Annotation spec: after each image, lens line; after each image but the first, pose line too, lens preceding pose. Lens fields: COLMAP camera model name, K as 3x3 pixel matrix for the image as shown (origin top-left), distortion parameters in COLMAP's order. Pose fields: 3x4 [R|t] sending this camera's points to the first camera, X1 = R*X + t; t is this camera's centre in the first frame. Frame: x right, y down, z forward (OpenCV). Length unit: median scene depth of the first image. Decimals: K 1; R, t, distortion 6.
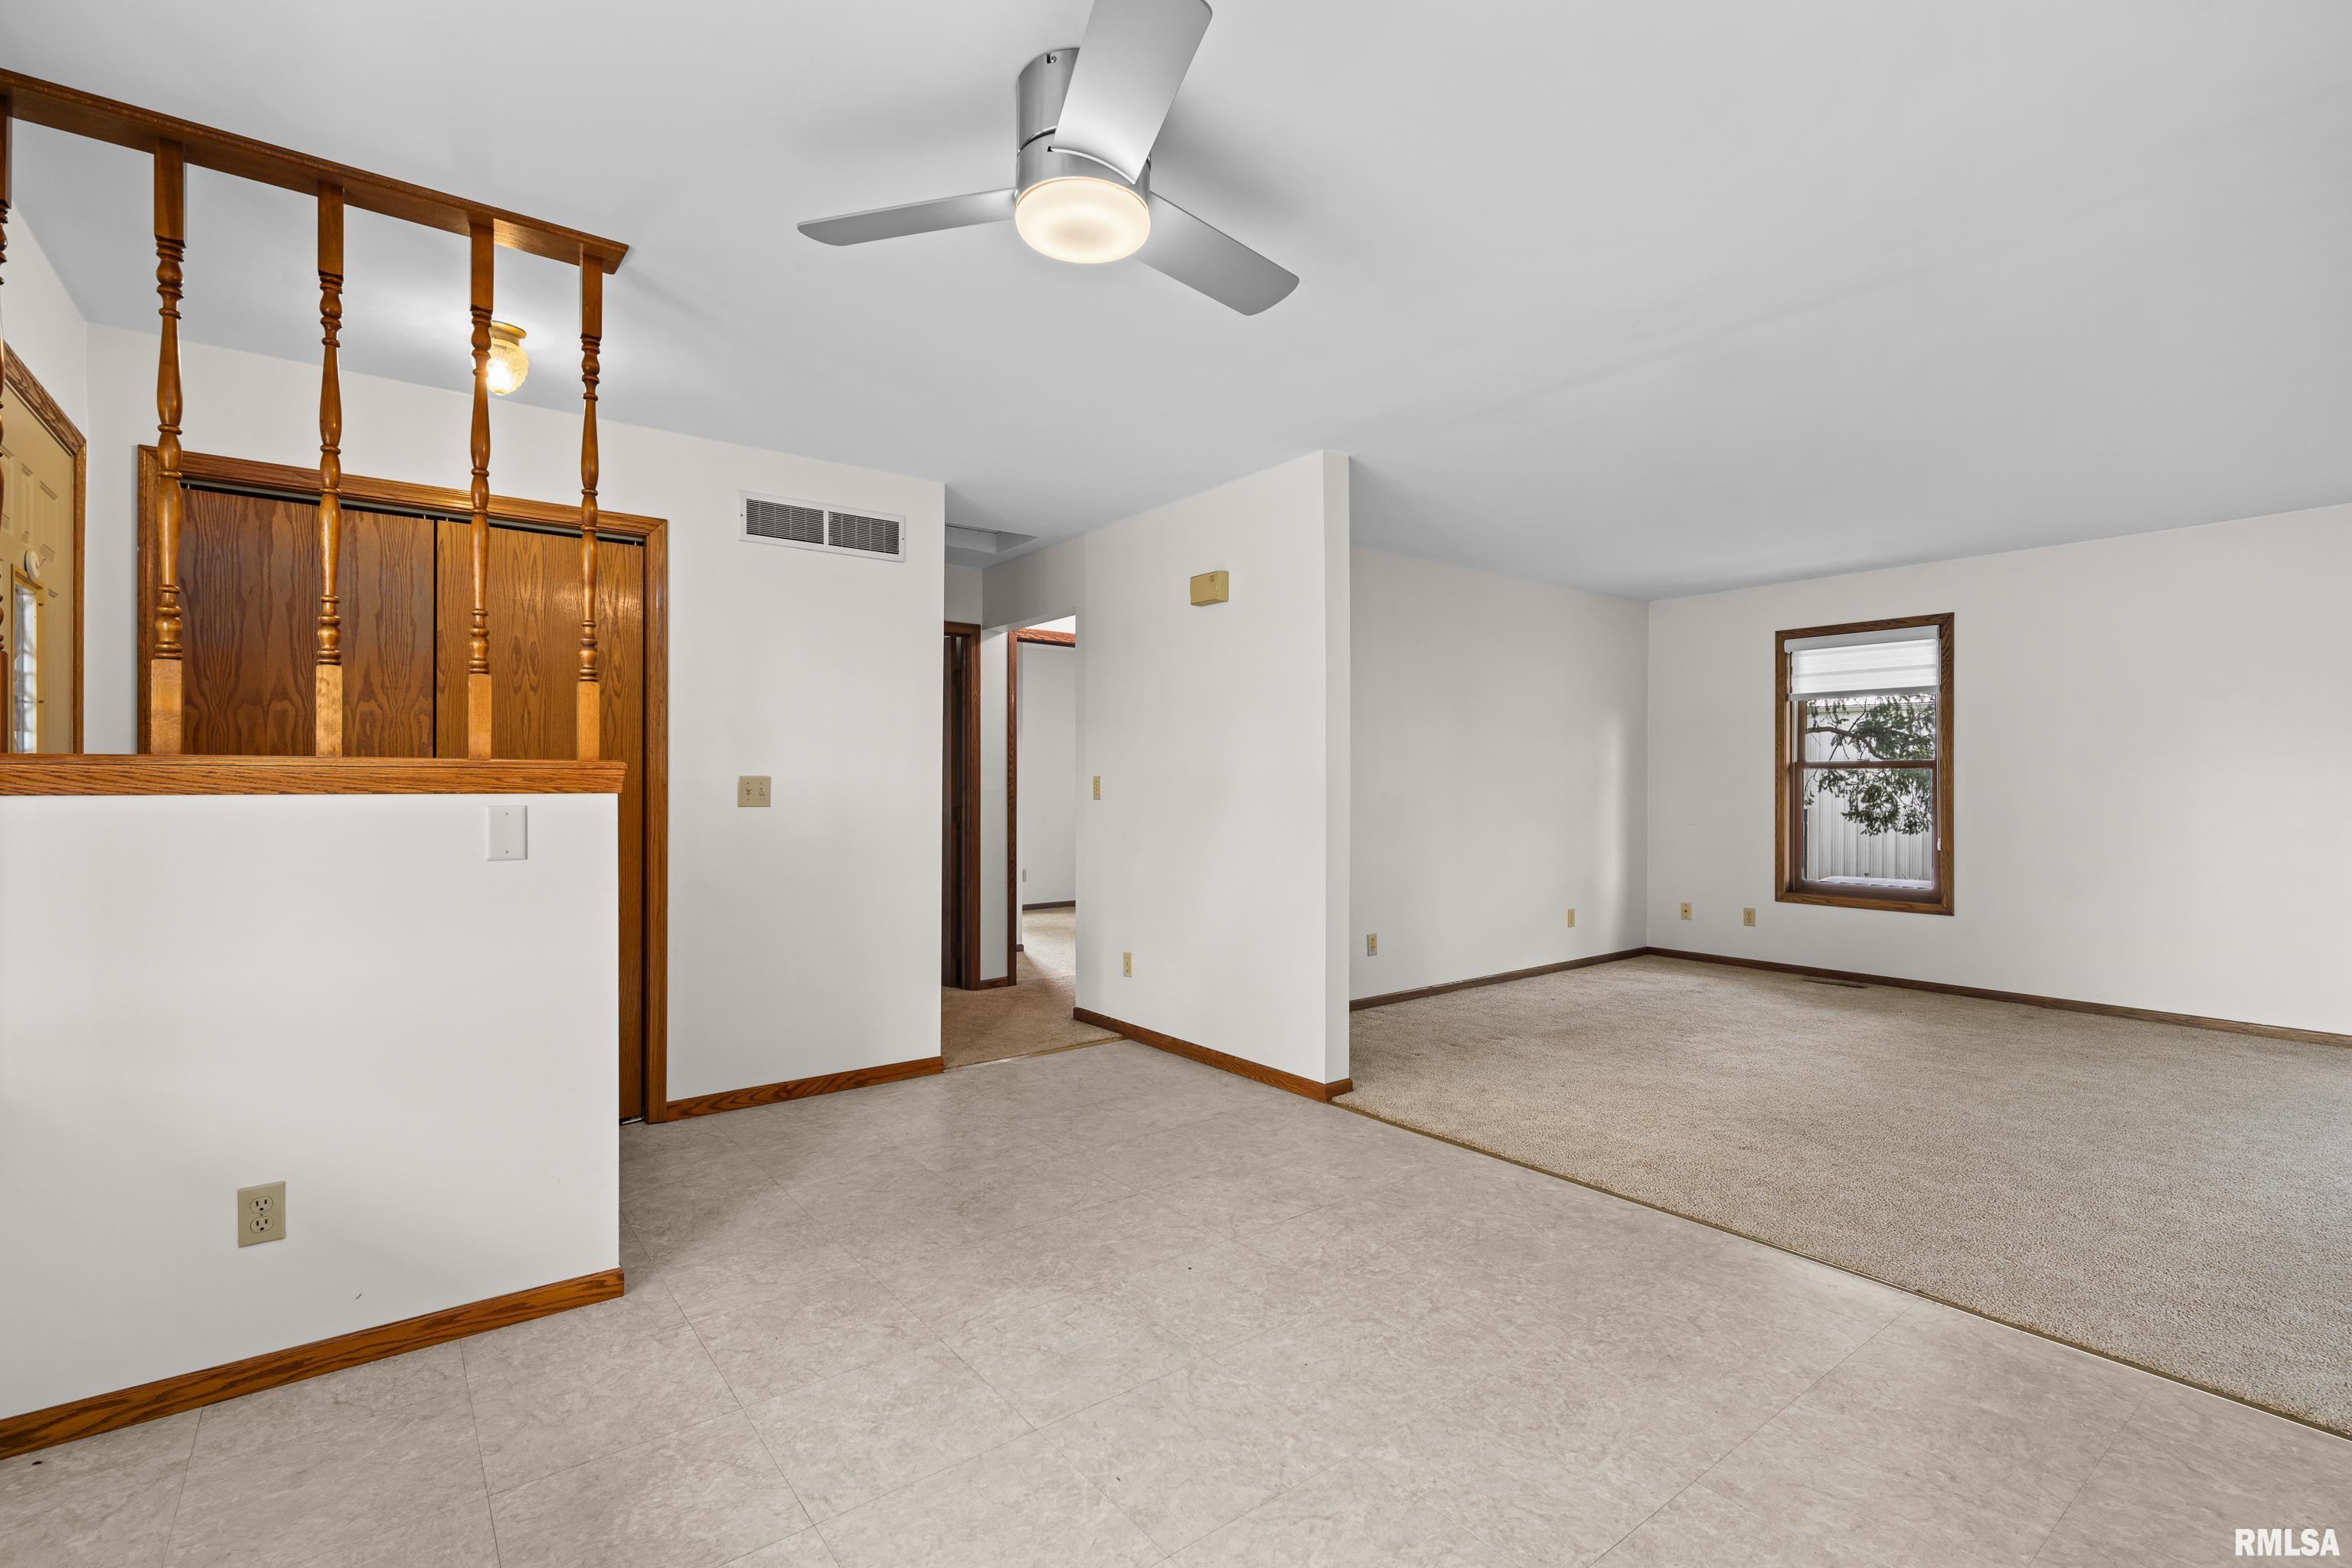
lens RADIAL K [[1068.0, 0, 1183.6], [0, 1068.0, 802.5], [0, 0, 1]] dist [0.001761, 0.000416]
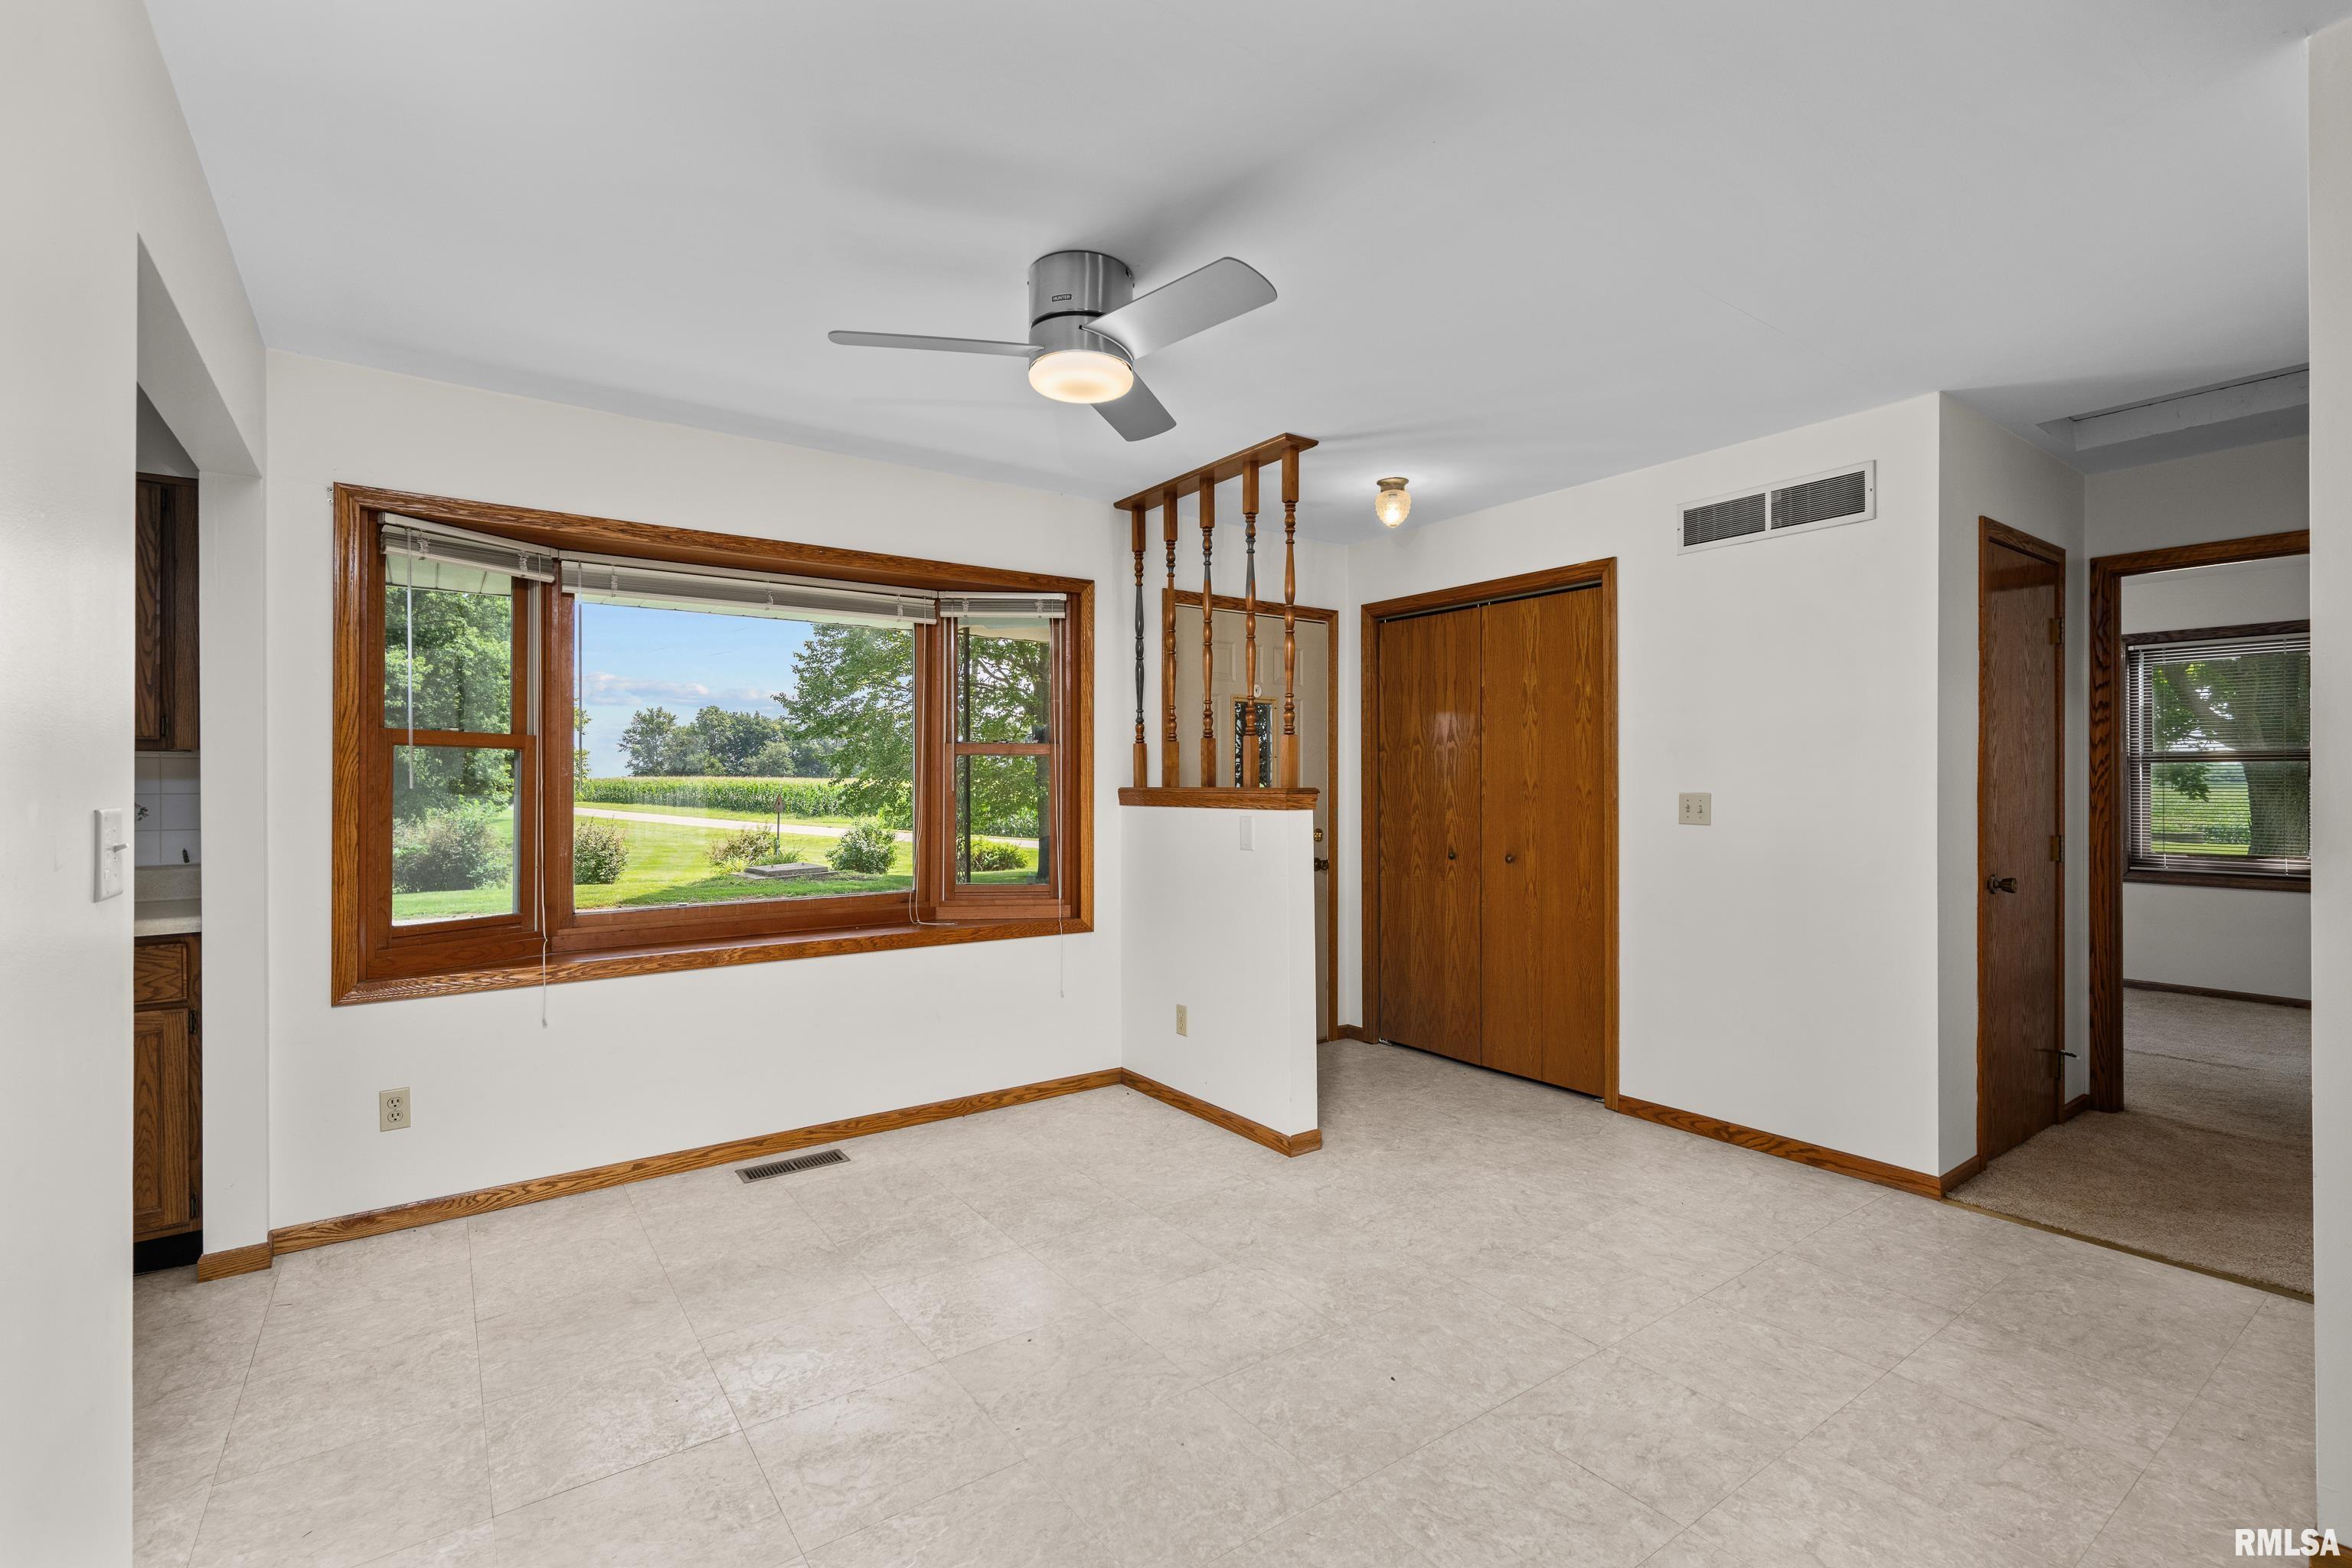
lens RADIAL K [[1047.0, 0, 1176.0], [0, 1047.0, 784.0], [0, 0, 1]] dist [0.001550, -0.000152]
pose [[-0.041102, 0.000460, -0.999155, 0.657350], [-0.012028, 0.999927, 0.000955, -0.032129], [0.999083, 0.012057, -0.041094, 0.655942]]
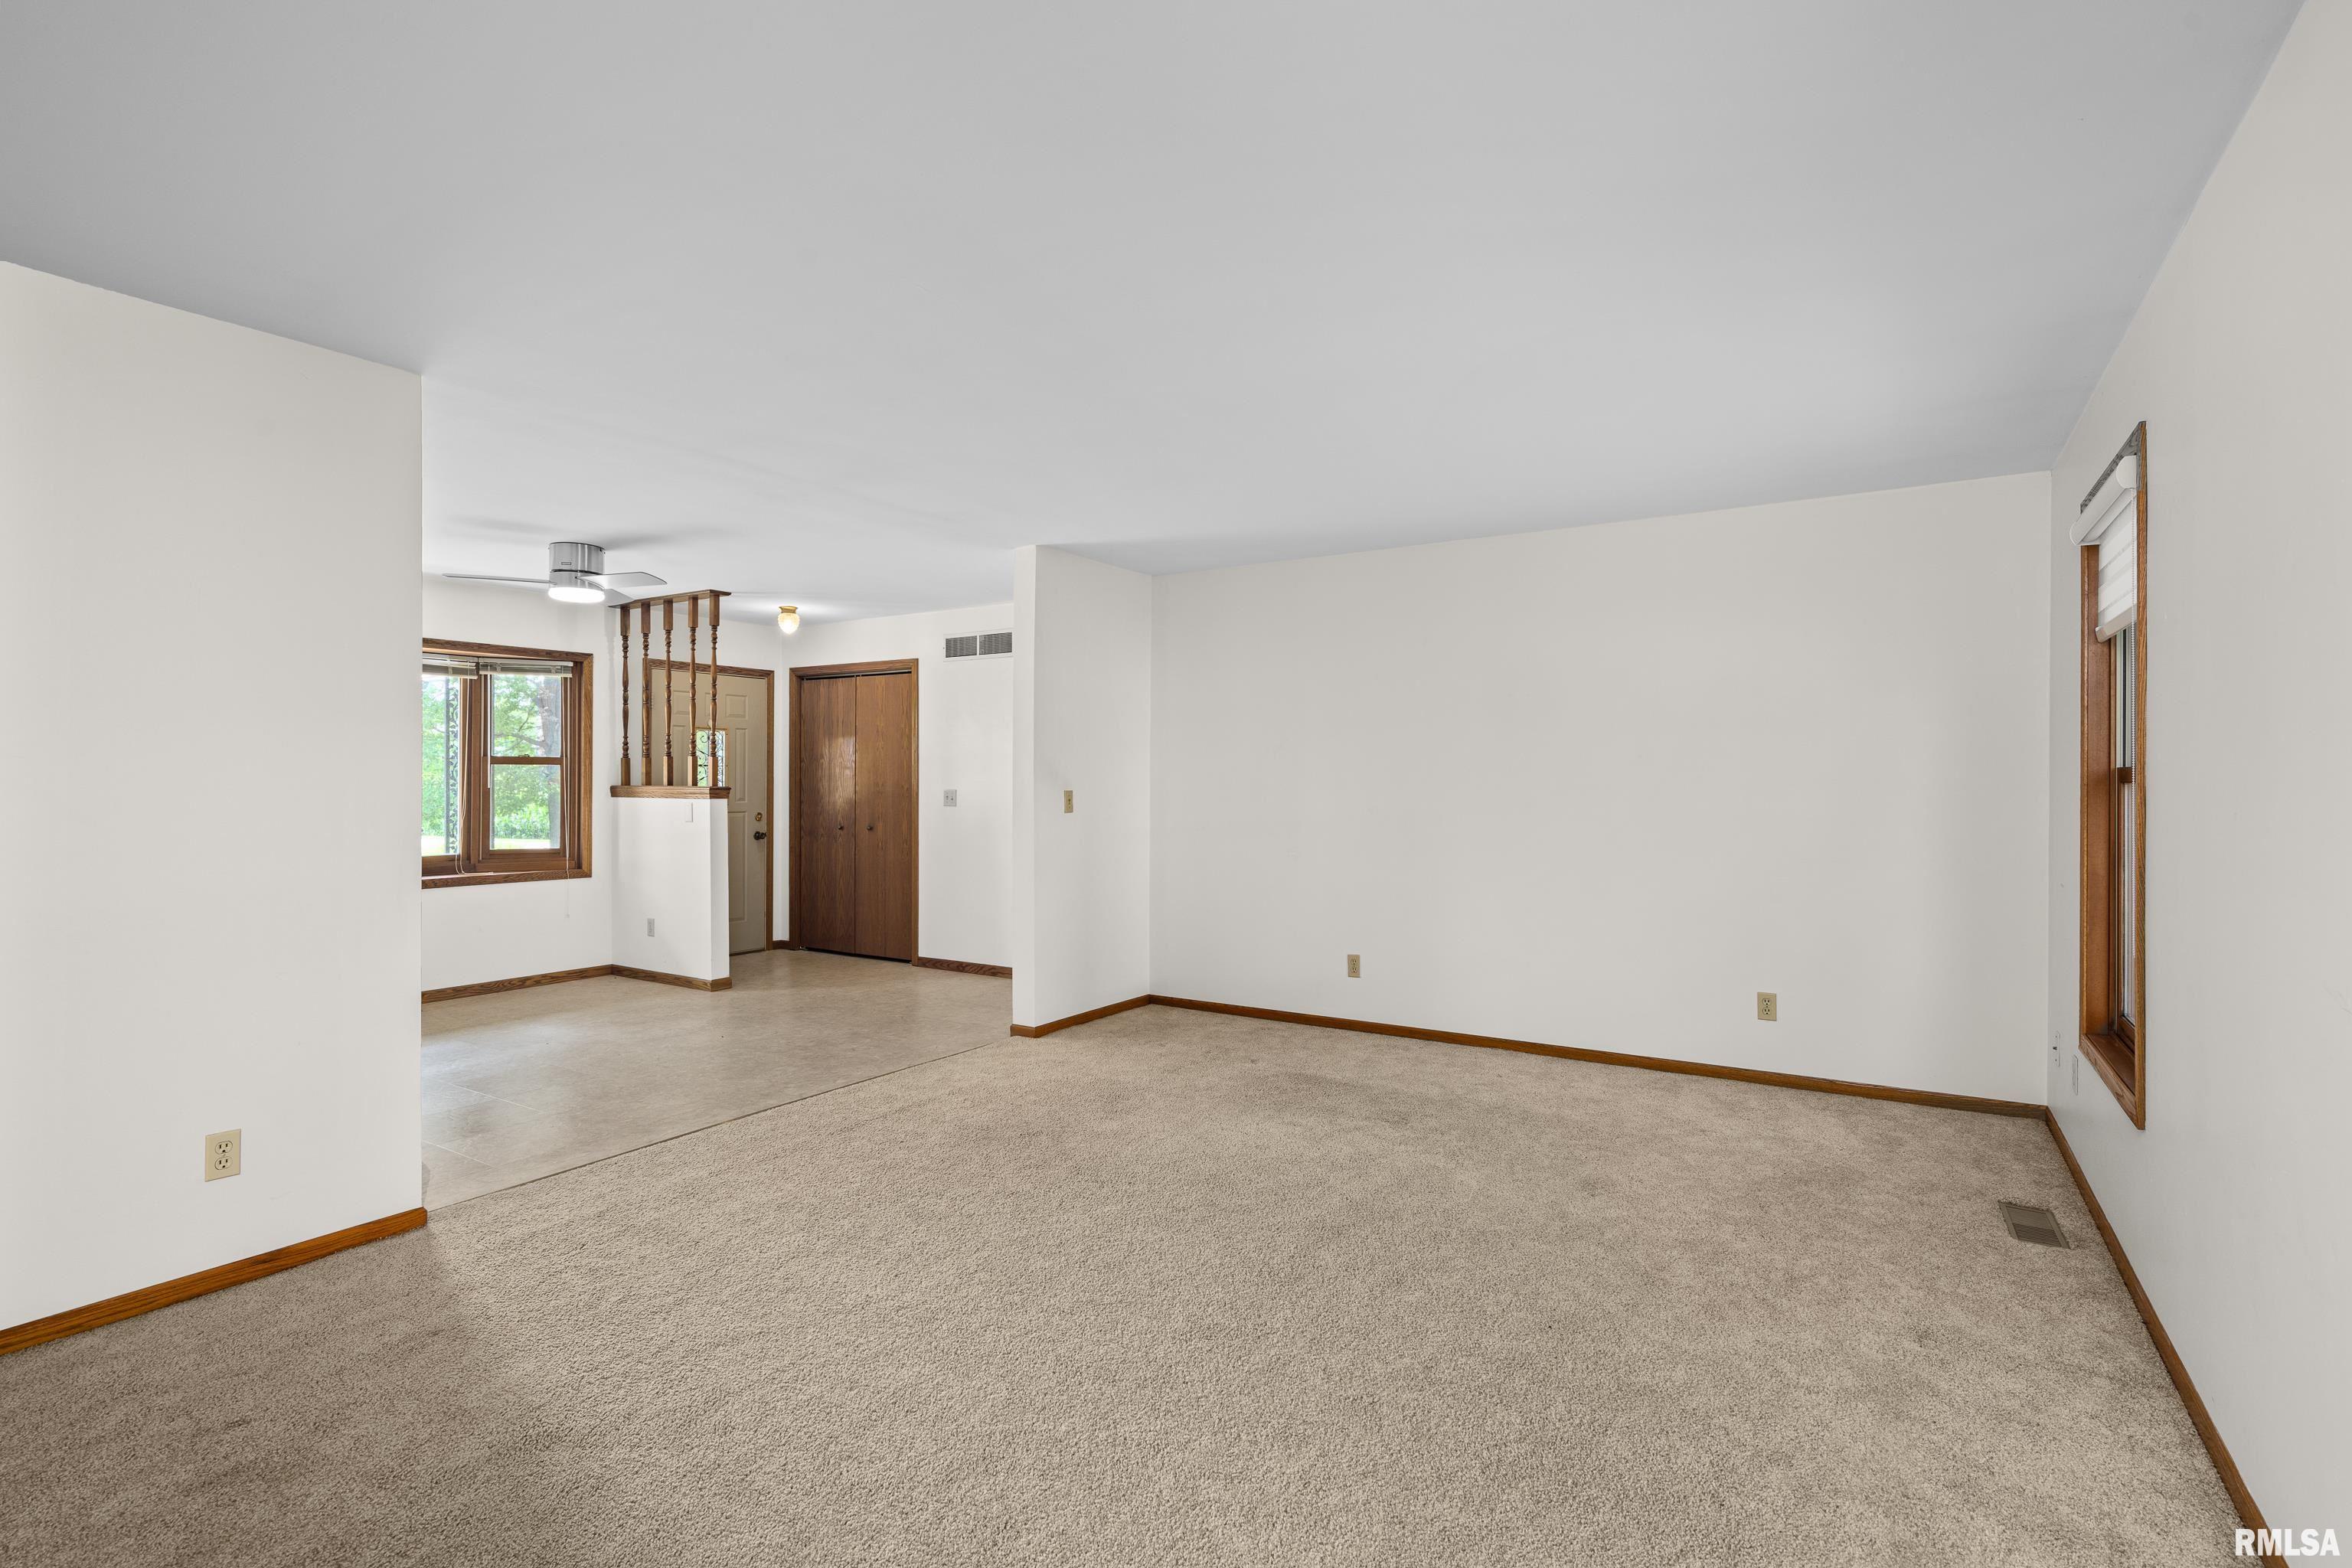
lens RADIAL K [[1118.8, 0, 1176.0], [0, 1118.8, 784.0], [0, 0, 1]] dist [0.002244, 0.000097]
pose [[0.333262, 0.004906, -0.942822, 1.764619], [-0.015501, 0.999880, -0.000276, -0.045782], [0.942707, 0.014706, 0.333298, 0.840173]]
